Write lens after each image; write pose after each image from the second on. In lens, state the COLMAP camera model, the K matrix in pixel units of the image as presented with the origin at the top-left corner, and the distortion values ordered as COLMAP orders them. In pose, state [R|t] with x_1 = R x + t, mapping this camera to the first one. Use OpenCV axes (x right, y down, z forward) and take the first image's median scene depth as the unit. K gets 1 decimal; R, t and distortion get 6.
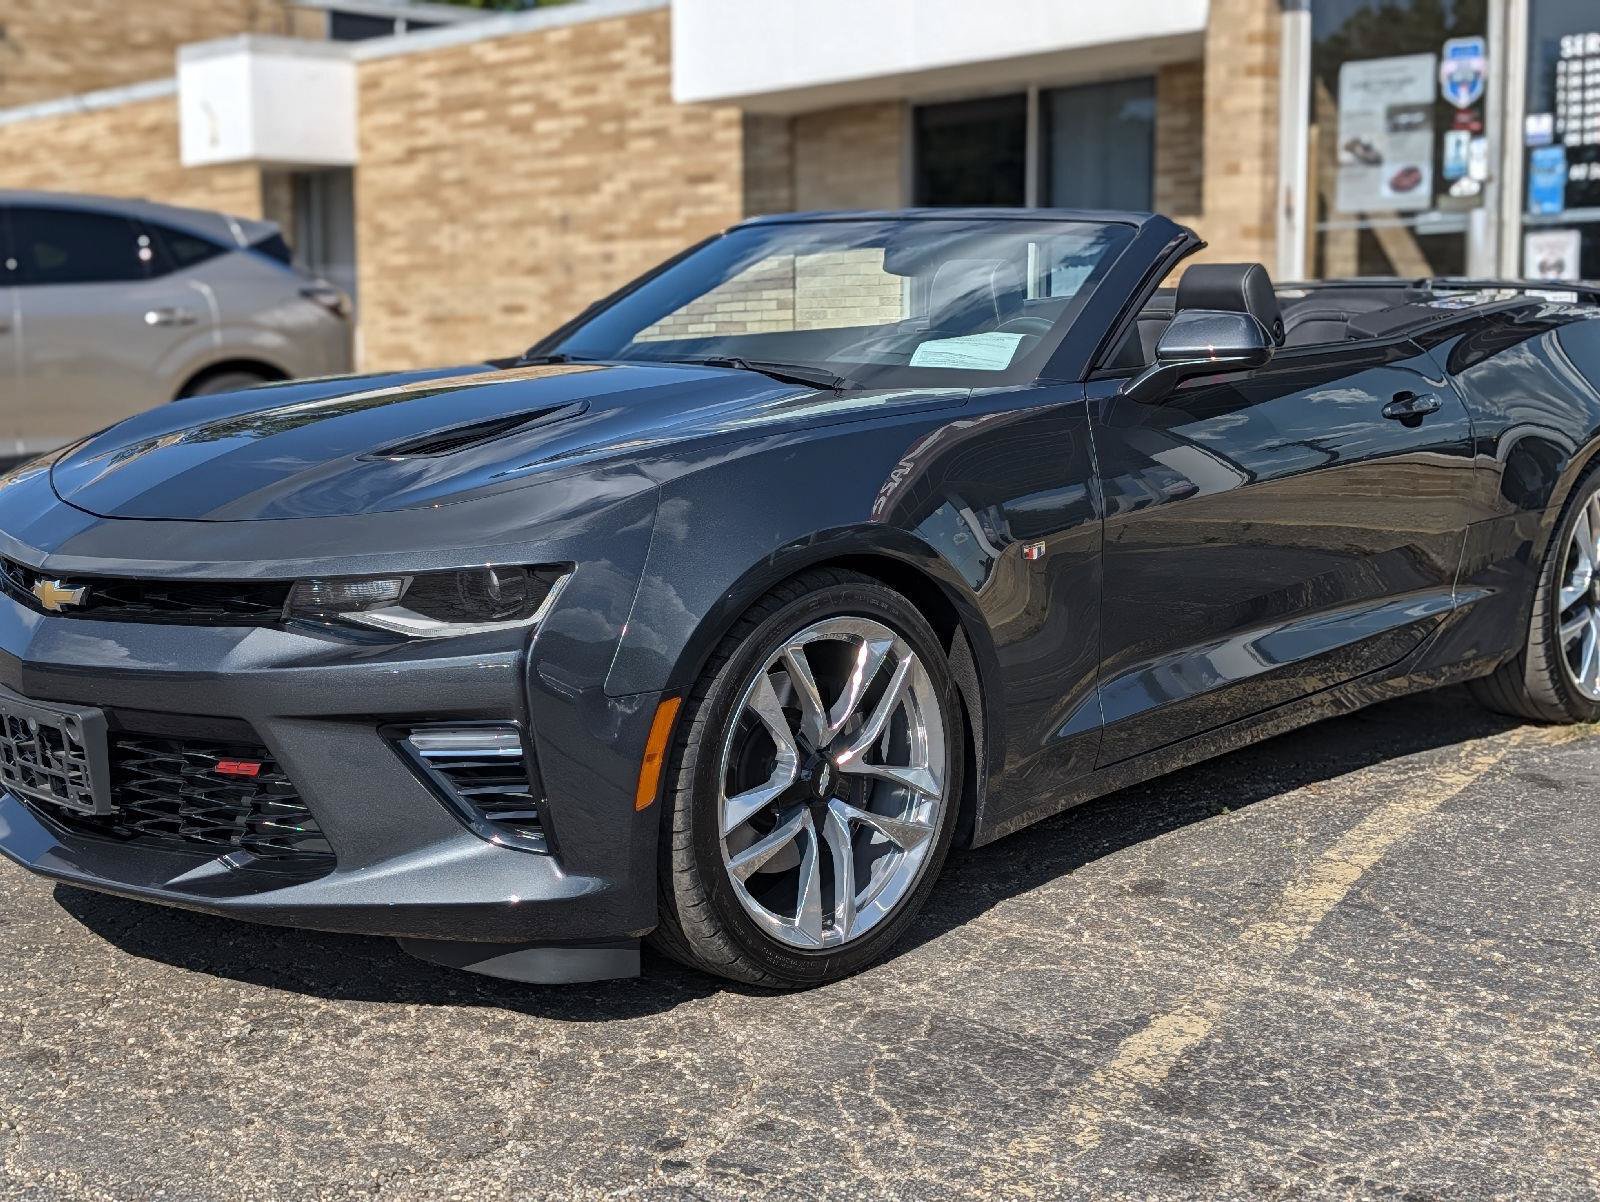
lens RADIAL K [[2321.7, 0, 852.9], [0, 2321.7, 603.1], [0, 0, 1]] dist [0.038891, -0.078261]
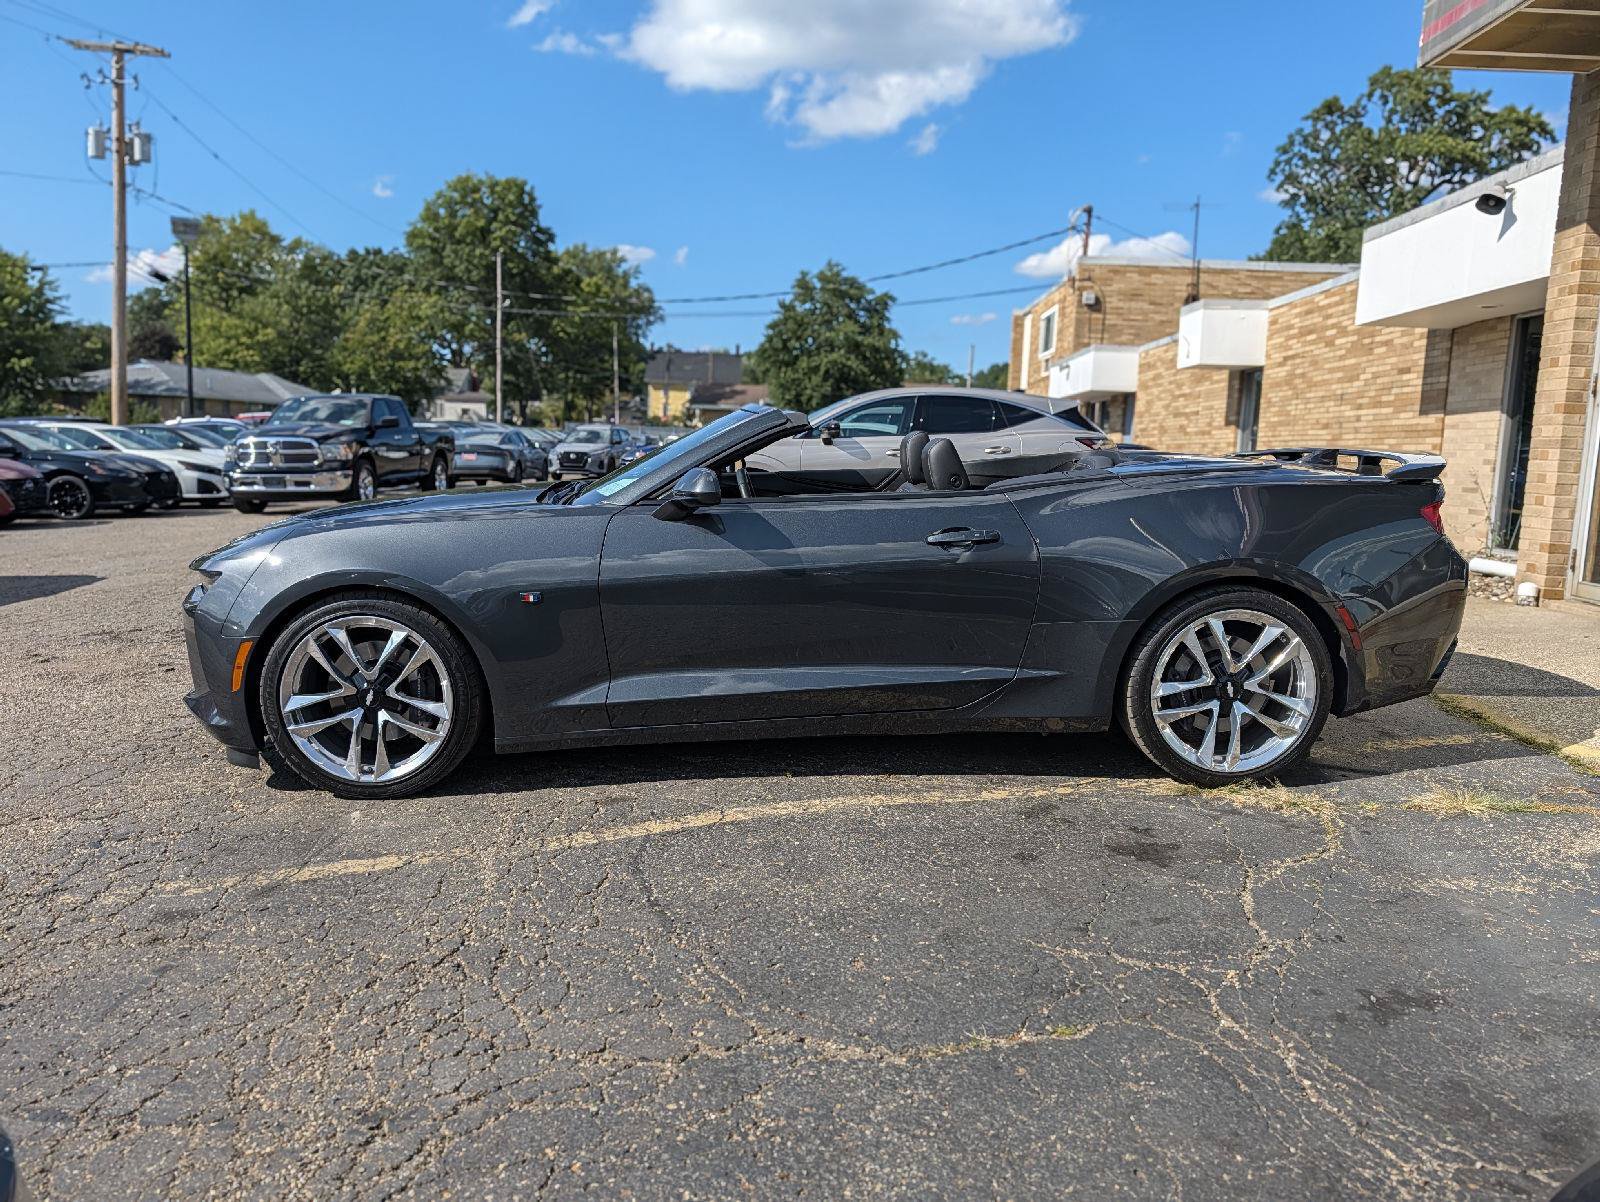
lens RADIAL K [[1164.3, 0, 800.0], [0, 1164.3, 601.0], [0, 0, 1]] dist [-0.000517, -0.002156]
pose [[0.704270, 0.114574, -0.700625, 0.372394], [-0.105184, 0.992839, 0.056629, -0.040811], [0.702097, 0.033812, 0.711278, 0.216588]]
